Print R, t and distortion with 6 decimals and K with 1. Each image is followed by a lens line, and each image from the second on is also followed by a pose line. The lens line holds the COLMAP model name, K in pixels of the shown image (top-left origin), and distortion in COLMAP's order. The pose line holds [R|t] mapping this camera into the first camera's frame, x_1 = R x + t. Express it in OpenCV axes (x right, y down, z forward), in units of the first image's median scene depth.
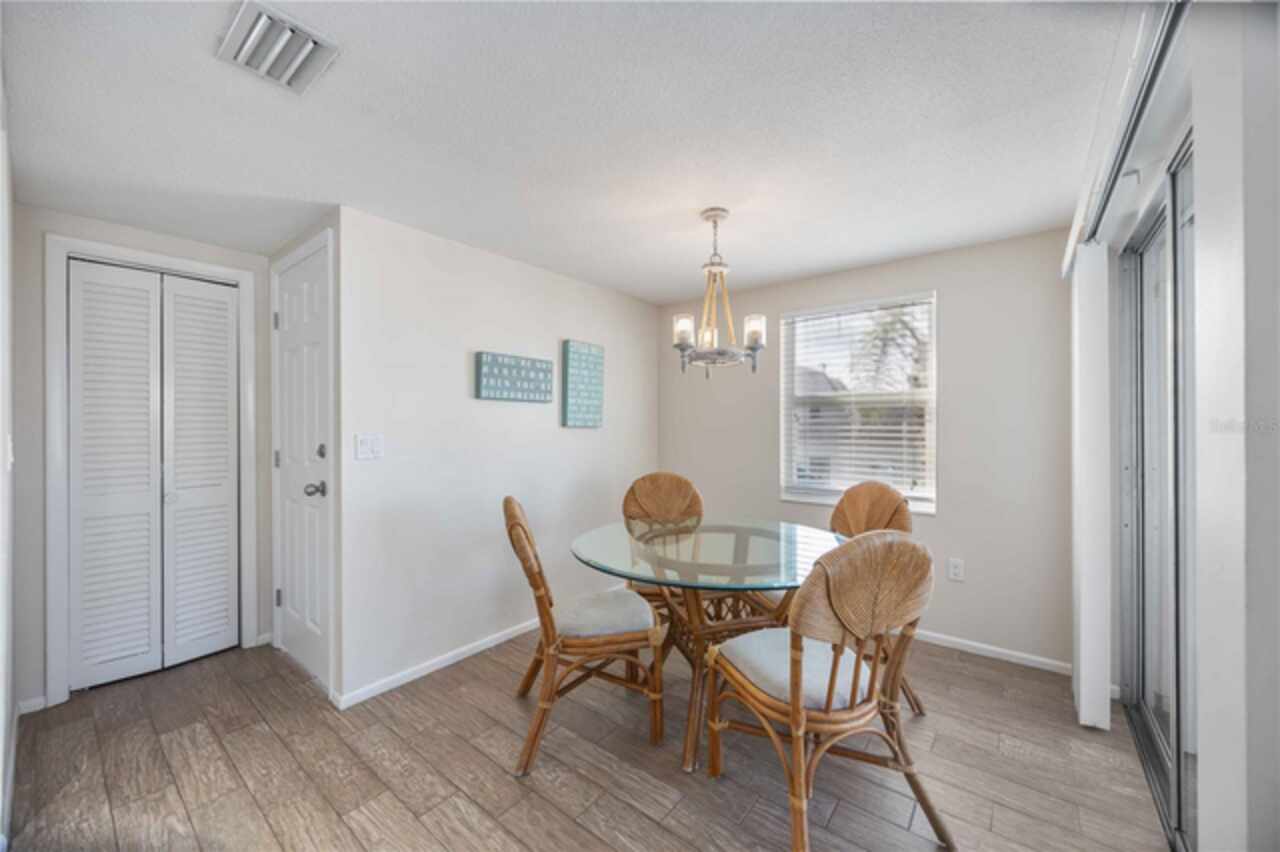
lens RADIAL K [[506.3, 0, 646.8], [0, 506.3, 420.2], [0, 0, 1]] dist [0.002360, 0.000094]
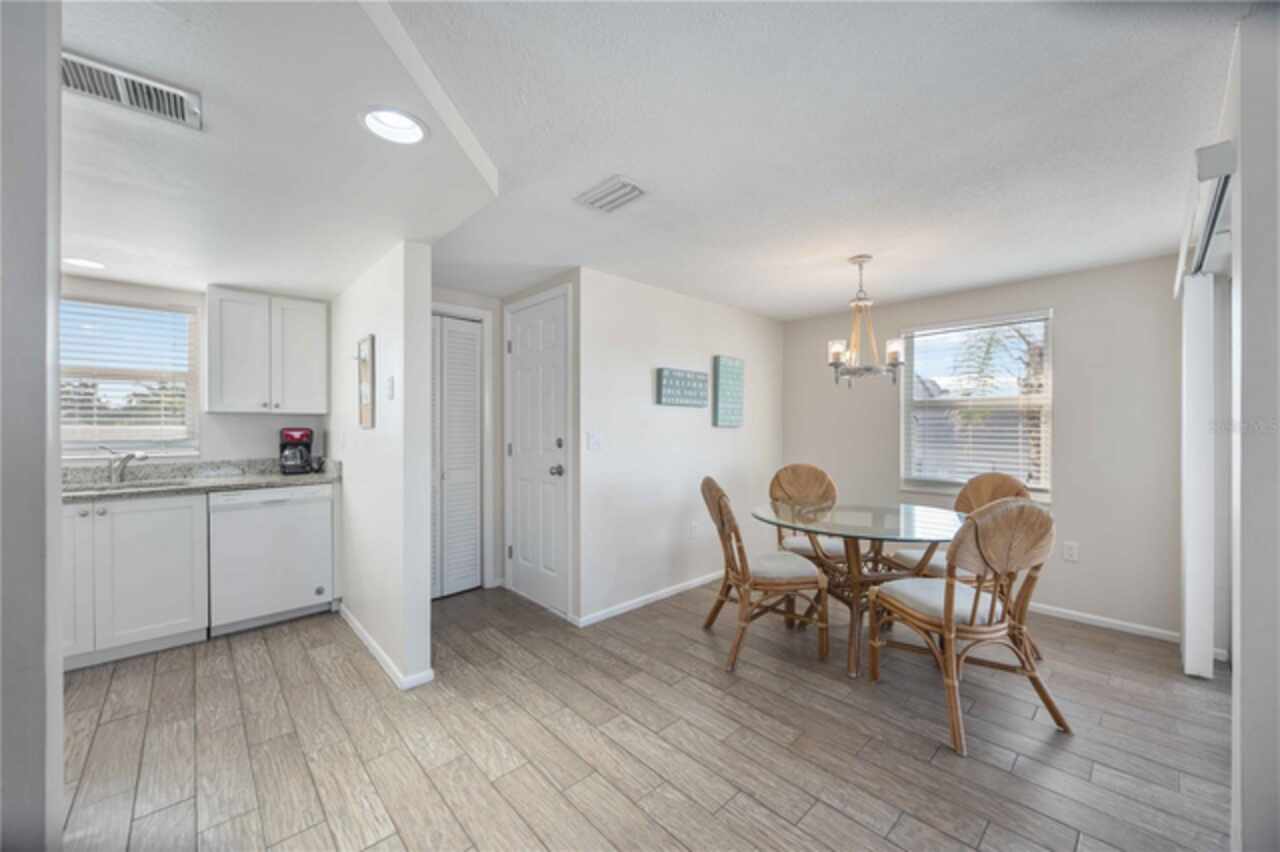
lens RADIAL K [[506.3, 0, 643.0], [0, 506.3, 423.2], [0, 0, 1]] dist [0.002360, 0.000094]
pose [[0.989001, 0.002530, -0.147884, -0.200809], [-0.001849, 0.999987, 0.004743, -0.000436], [0.147895, -0.004417, 0.988993, -0.315061]]
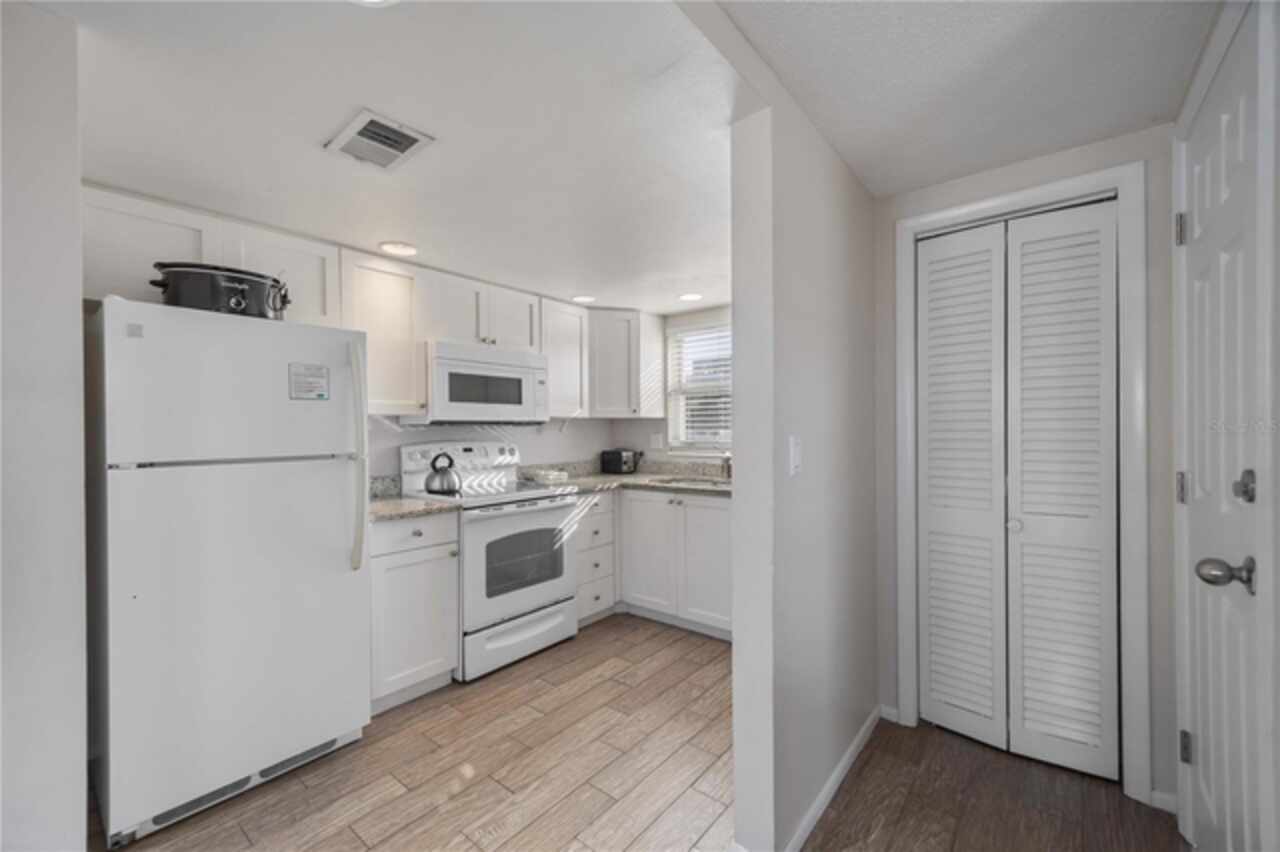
lens RADIAL K [[506.3, 0, 639.7], [0, 506.3, 433.7], [0, 0, 1]] dist [0.002360, 0.000094]
pose [[-0.005167, 0.009169, -0.999945, -0.214017], [0.012363, 0.999882, 0.009104, 0.009152], [0.999910, -0.012316, -0.005280, 0.482214]]
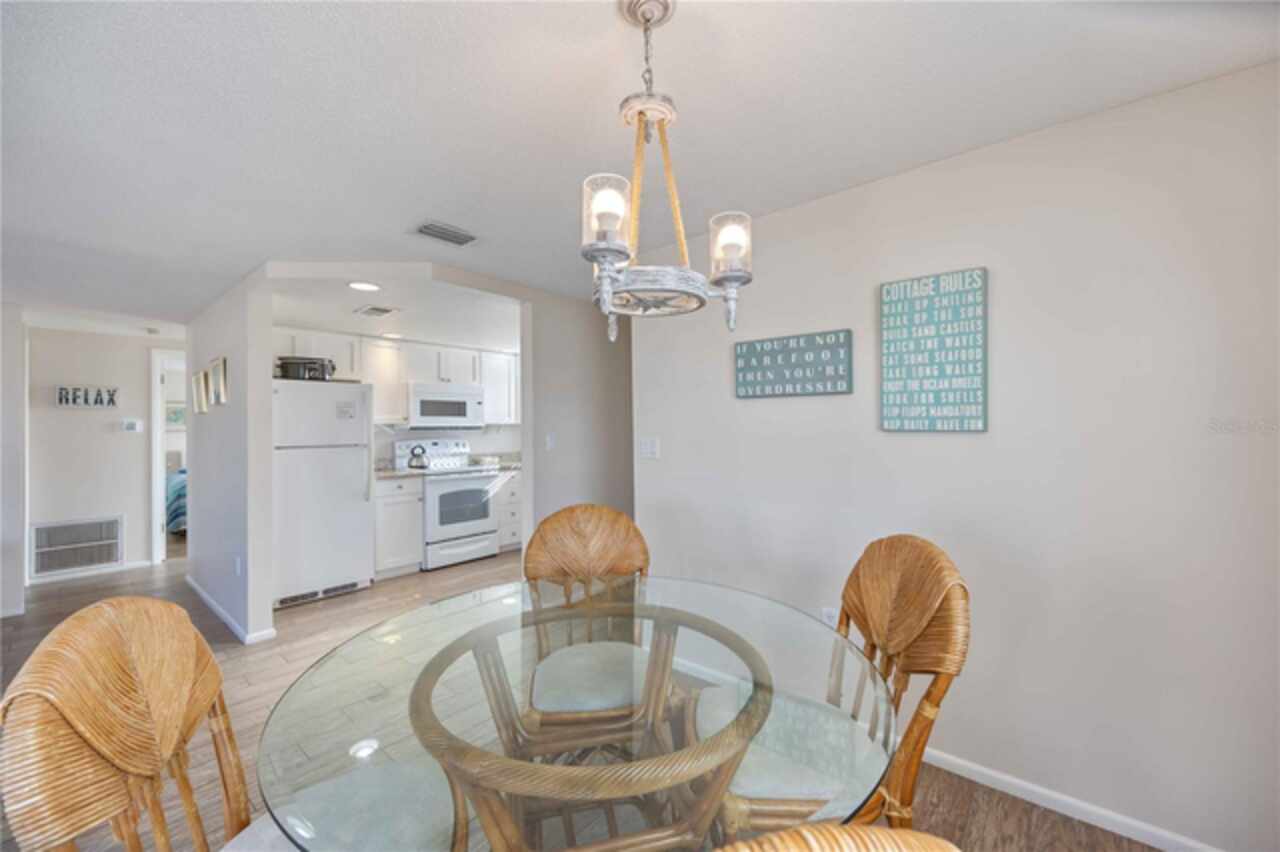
lens RADIAL K [[506.3, 0, 645.2], [0, 506.3, 426.6], [0, 0, 1]] dist [0.002360, 0.000094]
pose [[-0.024660, -0.004171, -0.999687, 0.571477], [0.015370, 0.999872, -0.004551, 0.006987], [0.999578, -0.015477, -0.024592, 0.948190]]
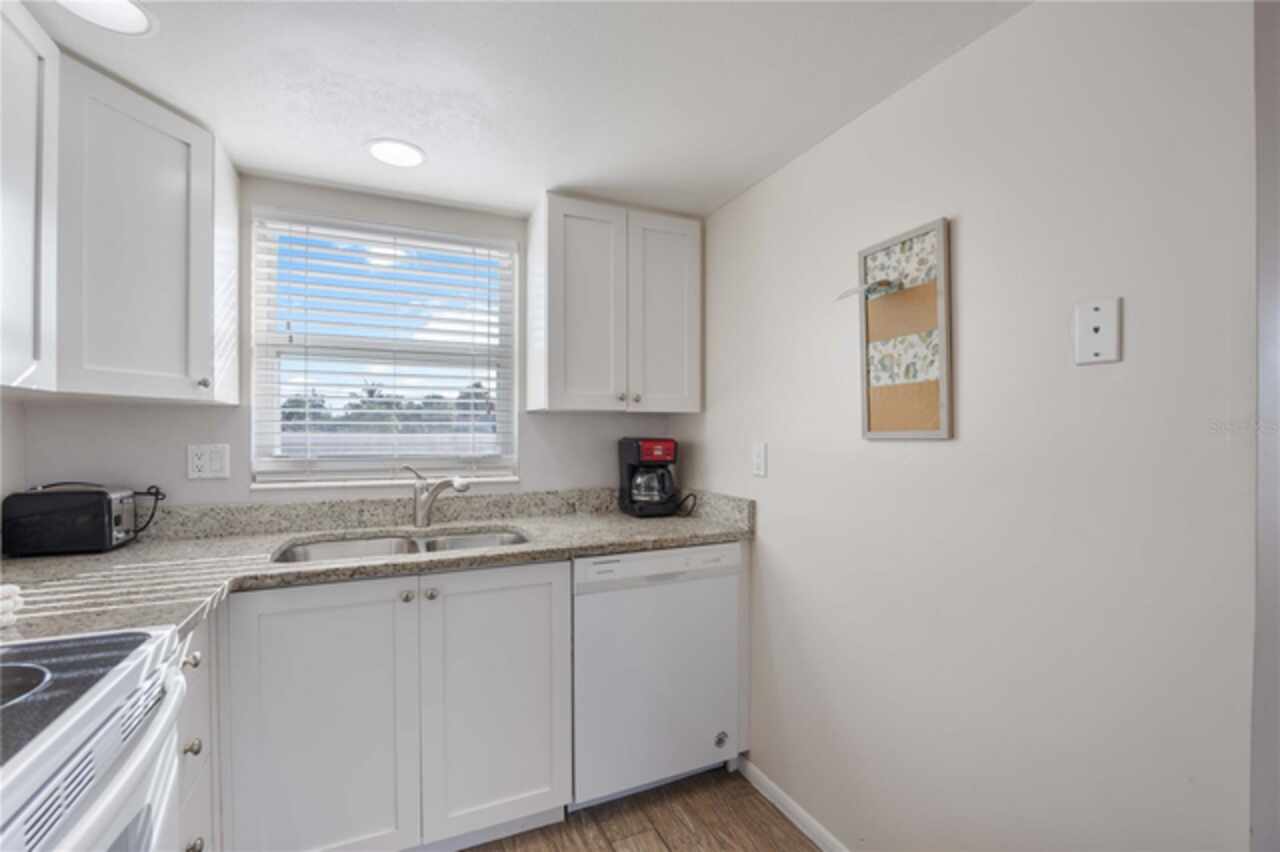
lens RADIAL K [[571.8, 0, 628.3], [0, 571.8, 435.2], [0, 0, 1]] dist [-0.017485, -0.000303]
pose [[0.887403, 0.005629, -0.460961, -0.990232], [-0.000192, 0.999930, 0.011841, 0.006690], [0.460995, -0.010419, 0.887341, 0.104458]]
